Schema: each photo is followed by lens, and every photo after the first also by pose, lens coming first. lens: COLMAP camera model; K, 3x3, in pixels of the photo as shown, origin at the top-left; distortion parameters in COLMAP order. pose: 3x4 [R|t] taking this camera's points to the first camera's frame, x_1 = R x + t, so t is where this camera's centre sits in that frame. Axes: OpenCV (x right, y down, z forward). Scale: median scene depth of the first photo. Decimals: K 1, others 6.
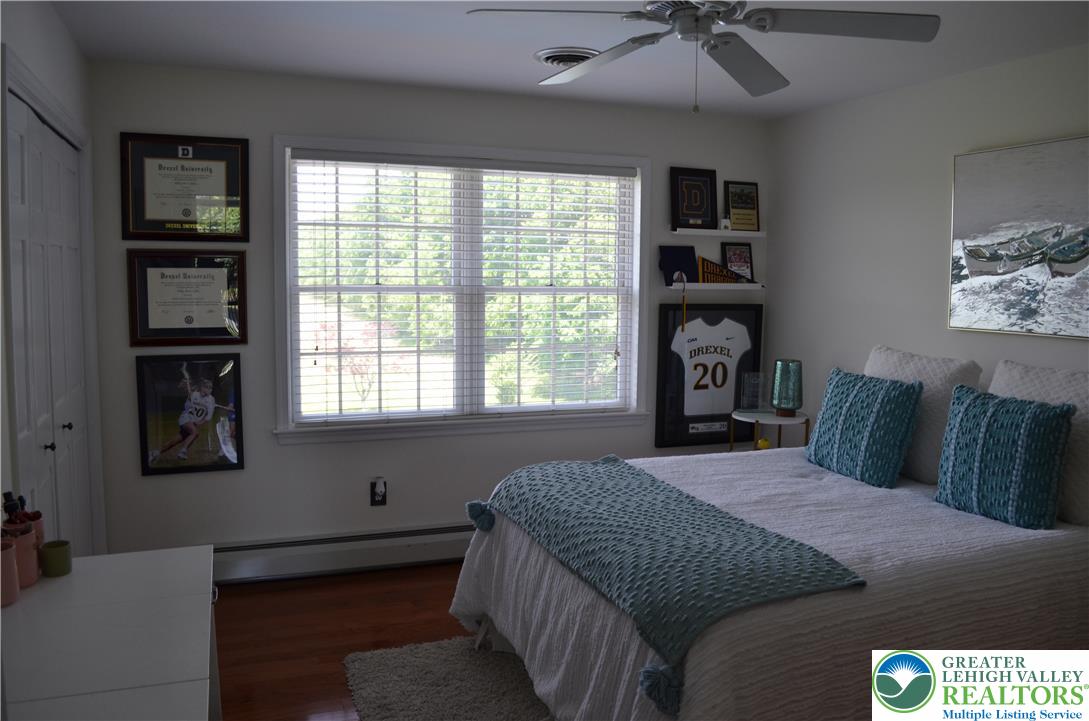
lens RADIAL K [[899.0, 0, 544.5], [0, 899.0, 360.5], [0, 0, 1]] dist [-0.052269, 0.000320]
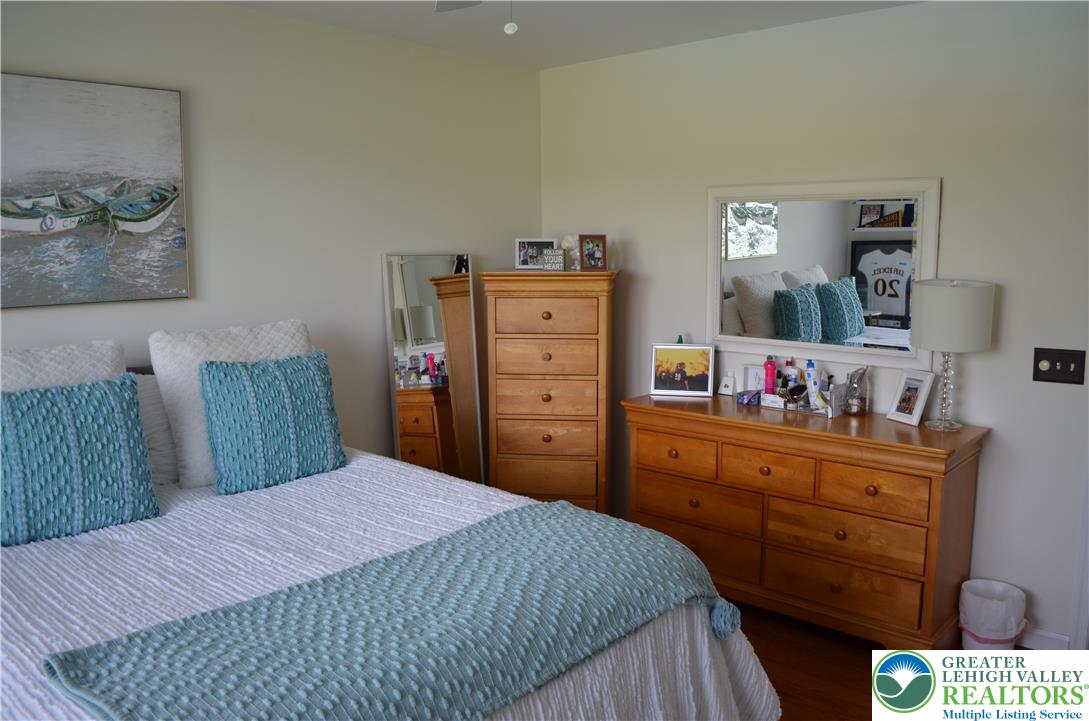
lens RADIAL K [[856.3, 0, 552.0], [0, 856.3, 363.1], [0, 0, 1]] dist [-0.078108, 0.008305]
pose [[-0.467340, -0.110511, 0.877143, -0.774376], [0.096257, 0.979898, 0.174743, -0.153745], [-0.878822, 0.166096, -0.447308, 2.072460]]
